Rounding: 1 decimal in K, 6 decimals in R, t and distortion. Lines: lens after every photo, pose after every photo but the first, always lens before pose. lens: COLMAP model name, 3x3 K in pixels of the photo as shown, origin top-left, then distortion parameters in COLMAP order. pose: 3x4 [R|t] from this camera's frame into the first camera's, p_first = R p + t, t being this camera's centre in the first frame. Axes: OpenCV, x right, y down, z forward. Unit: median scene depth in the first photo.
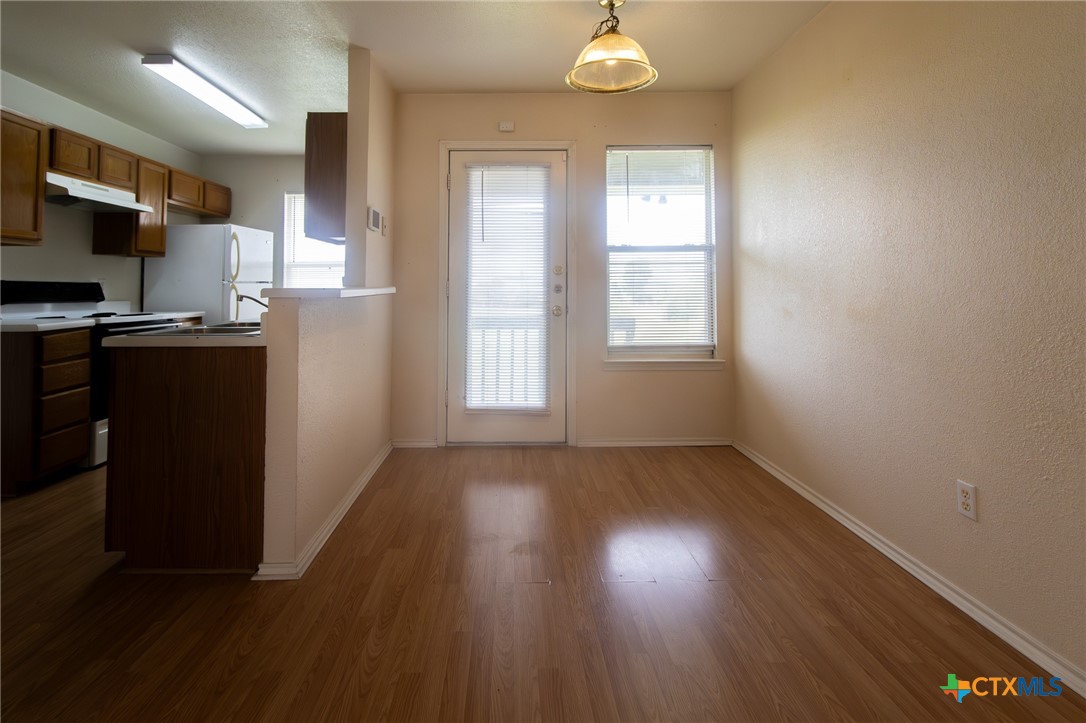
lens RADIAL K [[540.5, 0, 539.3], [0, 540.5, 265.9], [0, 0, 1]] dist [-0.001314, -0.000235]
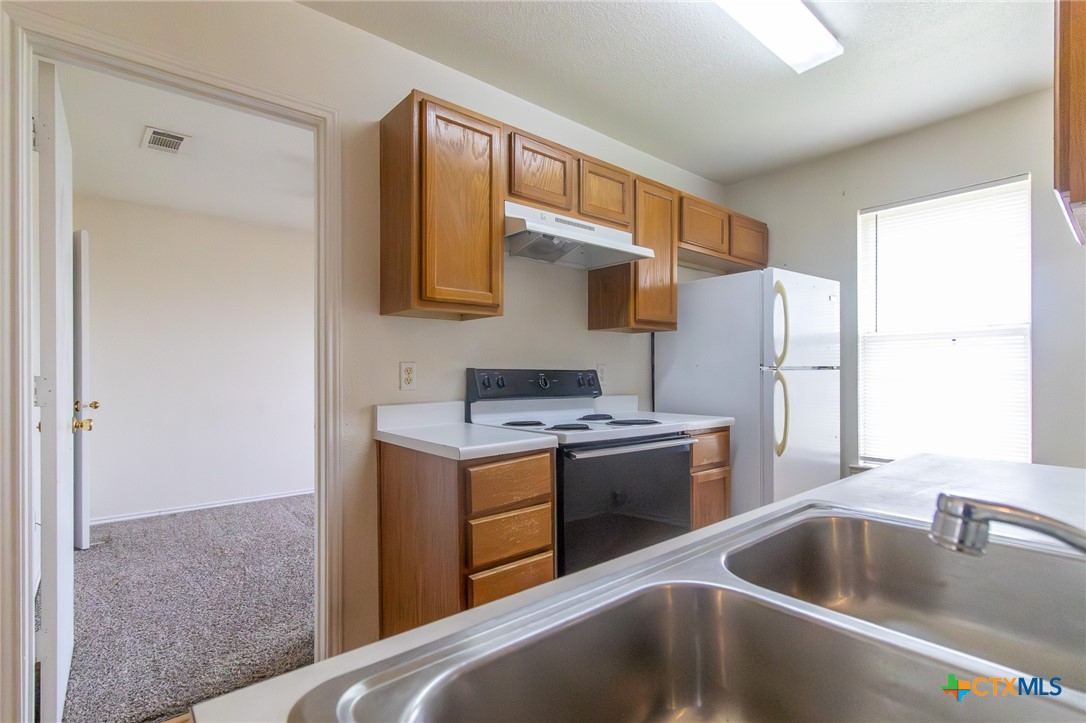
lens RADIAL K [[509.3, 0, 537.3], [0, 509.3, 366.4], [0, 0, 1]] dist [0.000102, -0.000112]
pose [[0.599302, -0.002920, -0.800518, -0.326308], [0.029542, 0.999393, 0.018471, 0.011699], [0.799978, -0.034719, 0.599024, 0.536094]]
